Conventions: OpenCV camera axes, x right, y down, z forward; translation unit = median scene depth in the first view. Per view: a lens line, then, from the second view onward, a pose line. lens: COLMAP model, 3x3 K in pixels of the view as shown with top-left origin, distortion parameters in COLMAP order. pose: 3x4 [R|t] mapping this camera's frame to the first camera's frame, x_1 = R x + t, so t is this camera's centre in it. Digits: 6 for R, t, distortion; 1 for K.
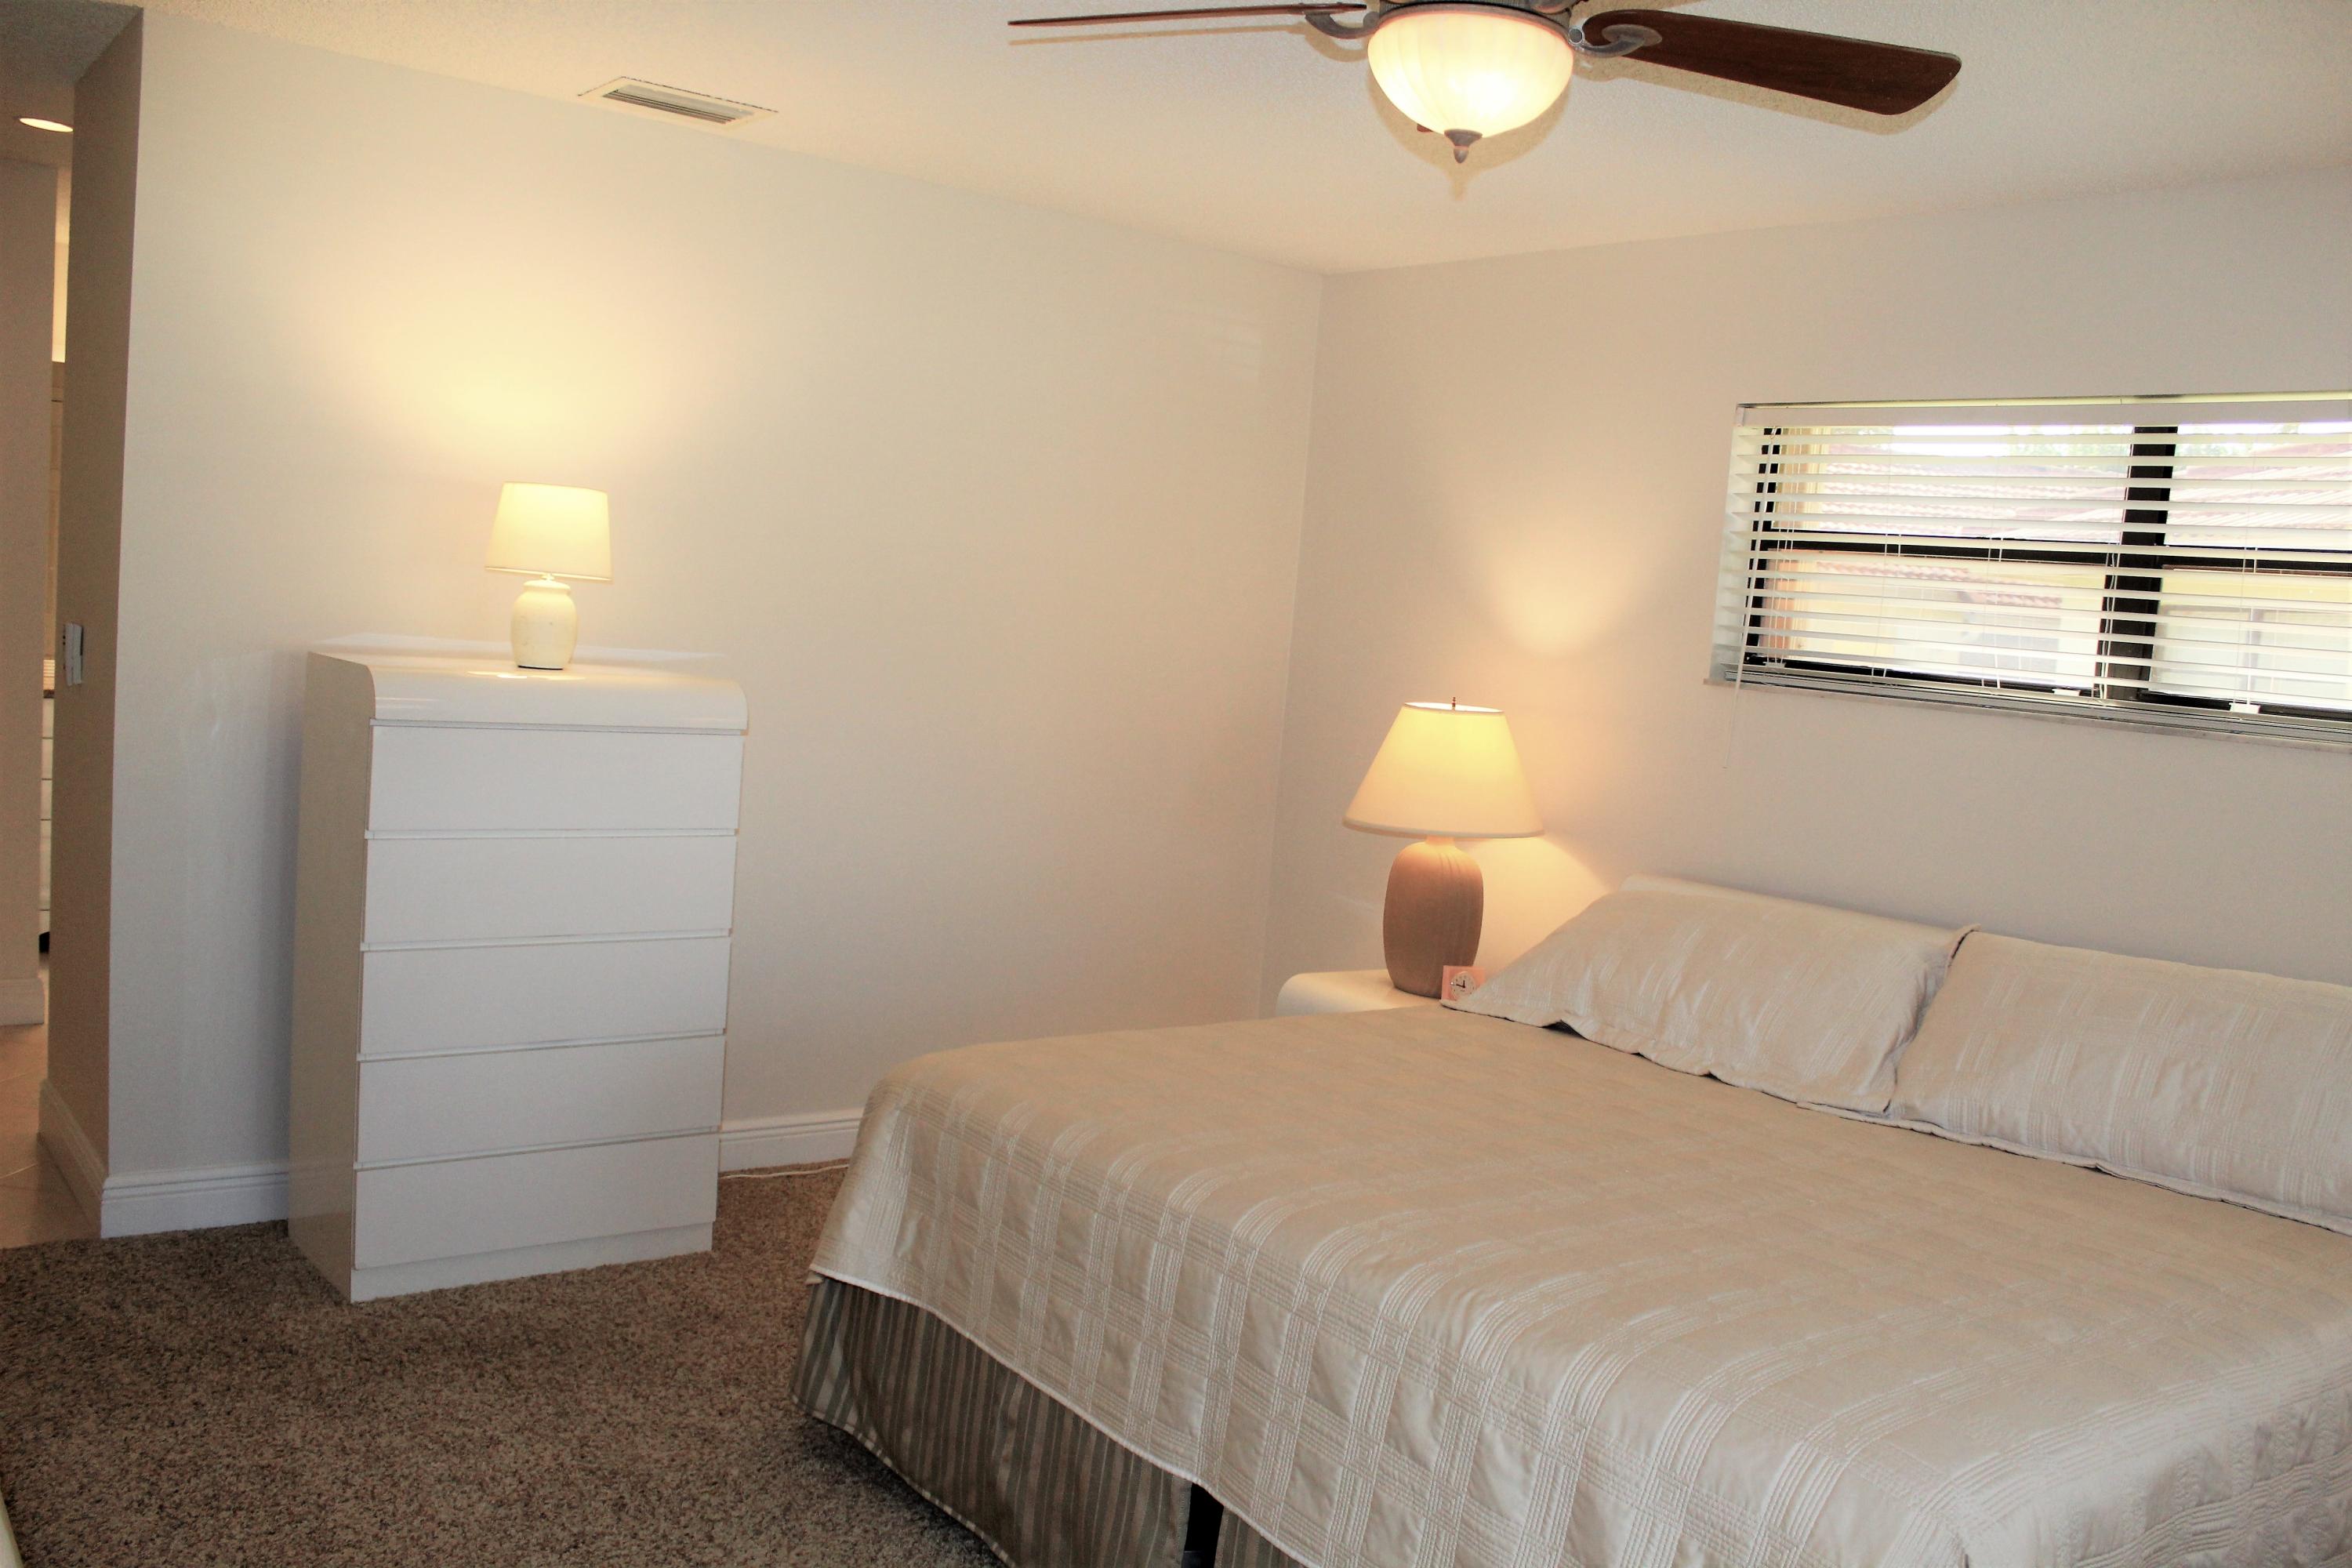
lens RADIAL K [[1987.0, 0, 1193.1], [0, 1987.0, 770.6], [0, 0, 1]] dist [-0.099184, 0.054609]
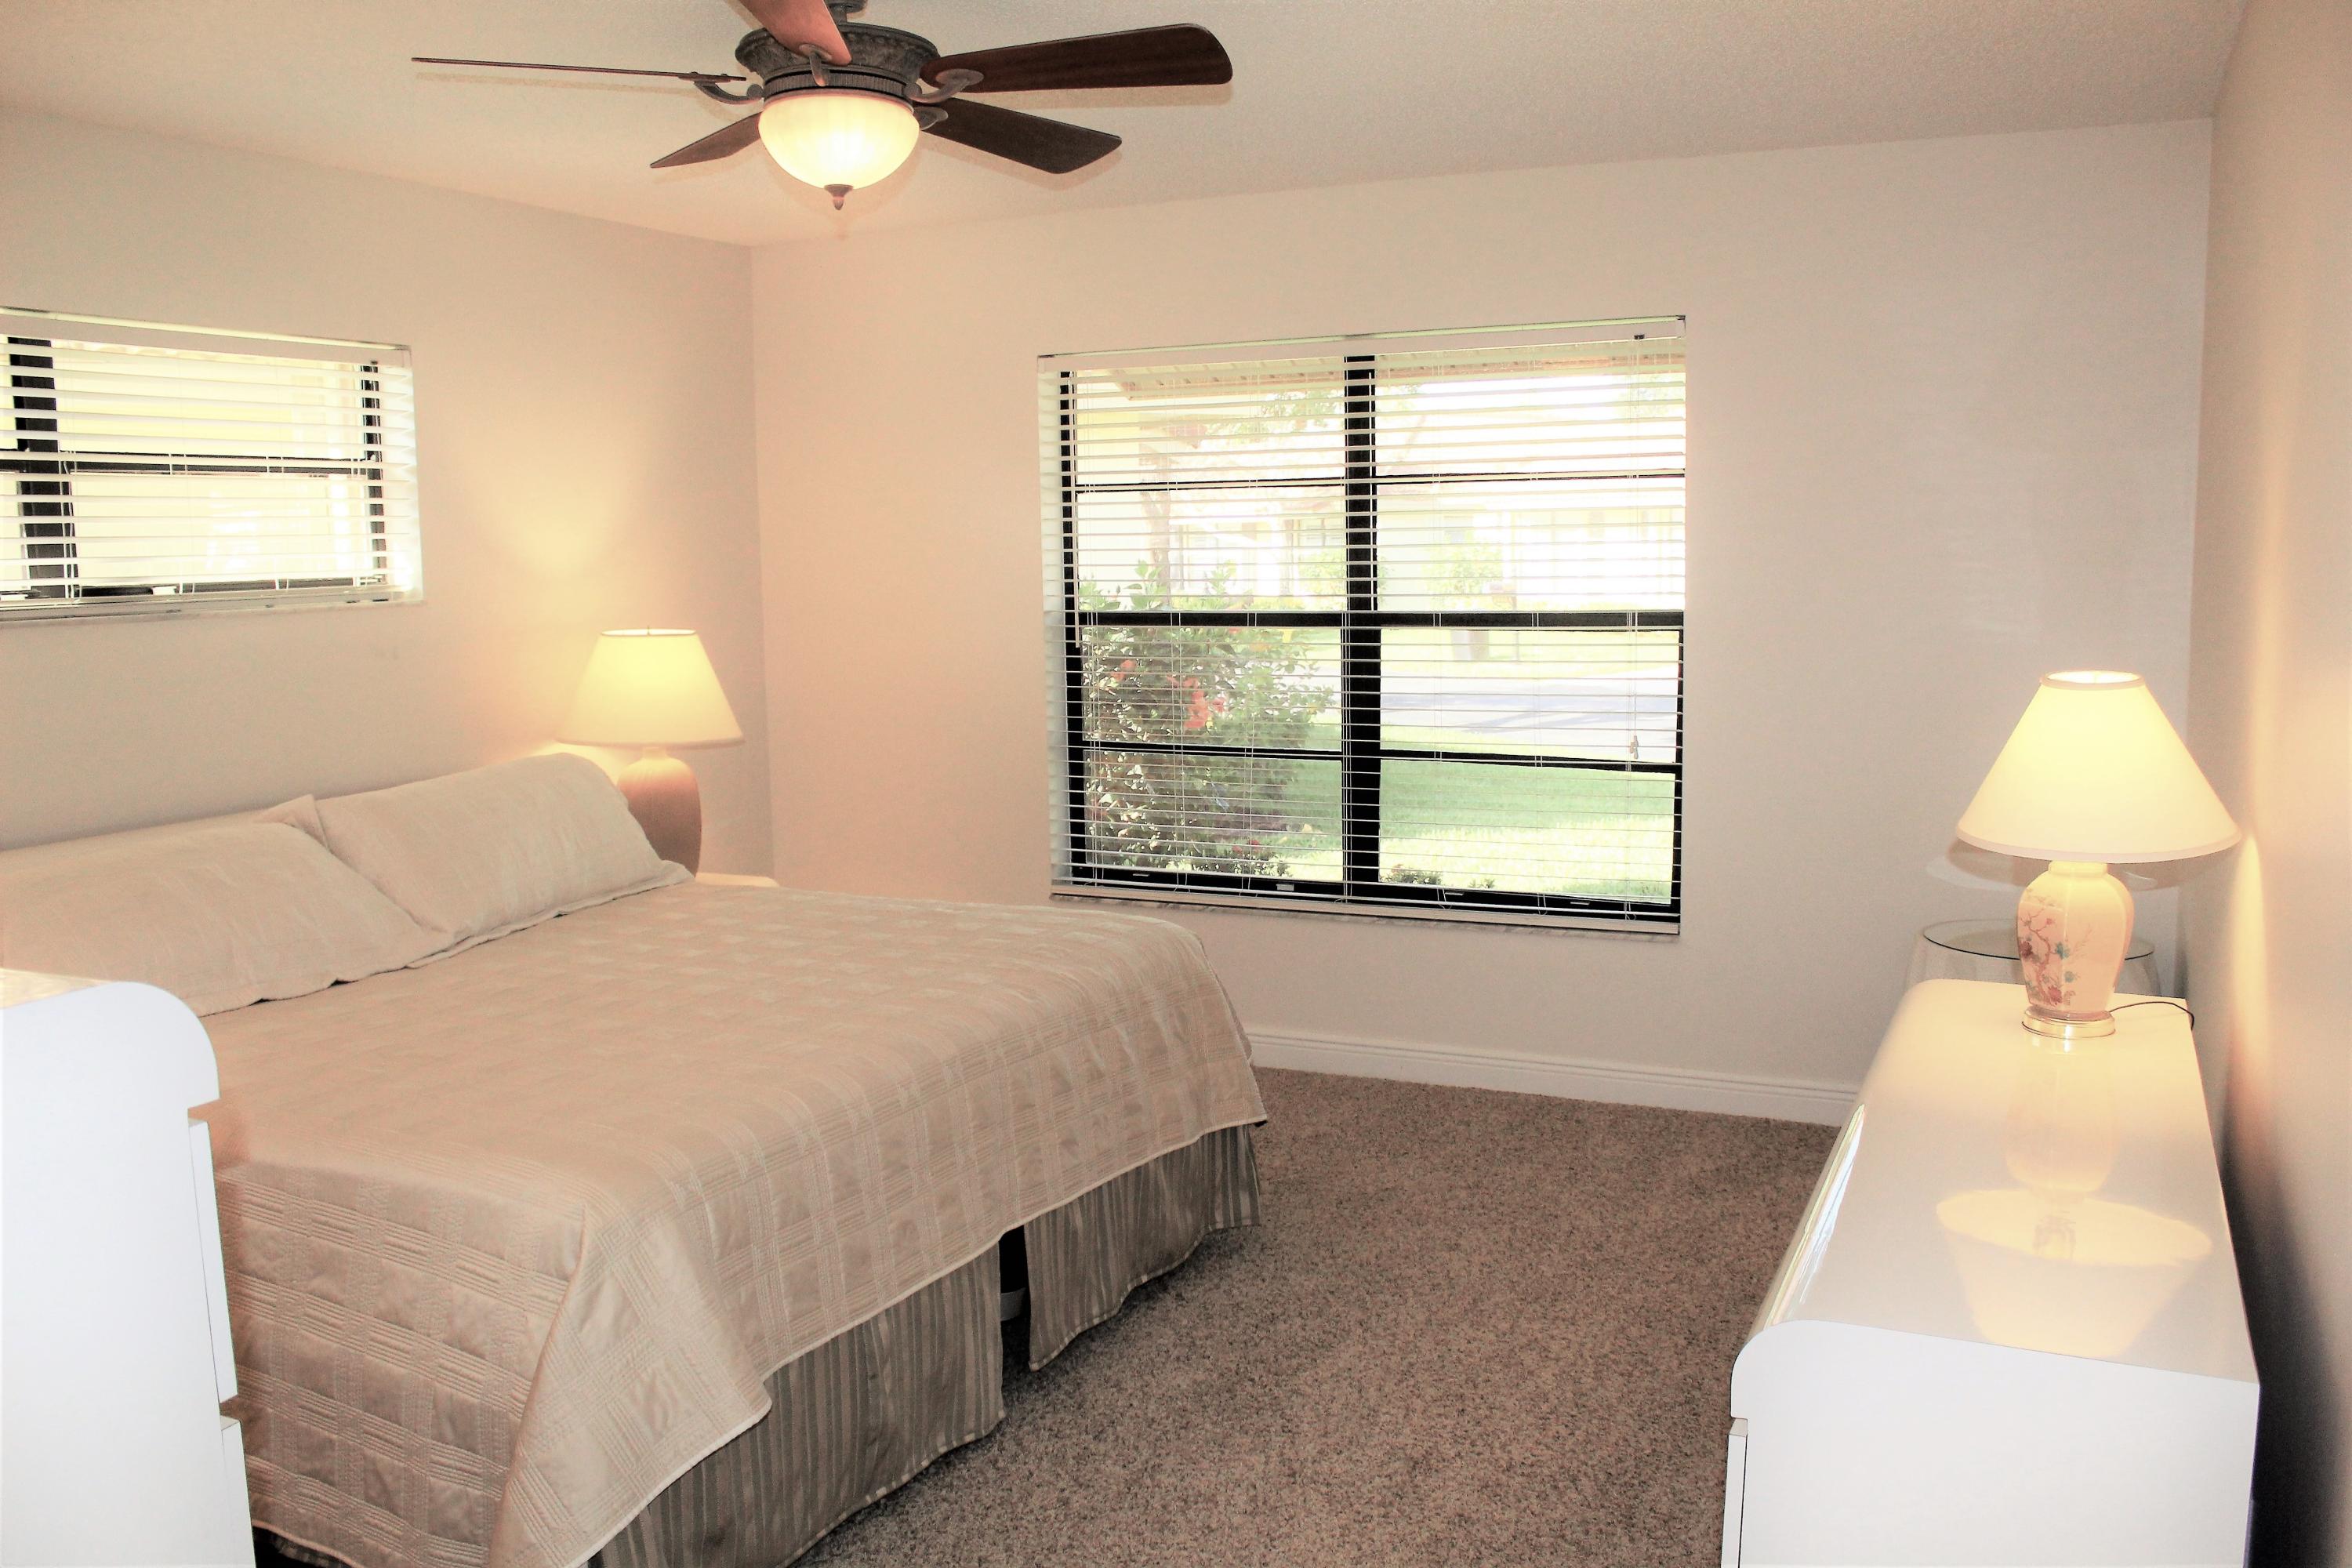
lens RADIAL K [[1987.0, 0, 1176.1], [0, 1987.0, 797.4], [0, 0, 1]] dist [-0.099184, 0.054609]
pose [[-0.432198, -0.186724, 0.882235, -1.065516], [0.065279, 0.969283, 0.237127, -0.203133], [-0.899413, 0.160077, -0.406733, 1.287014]]
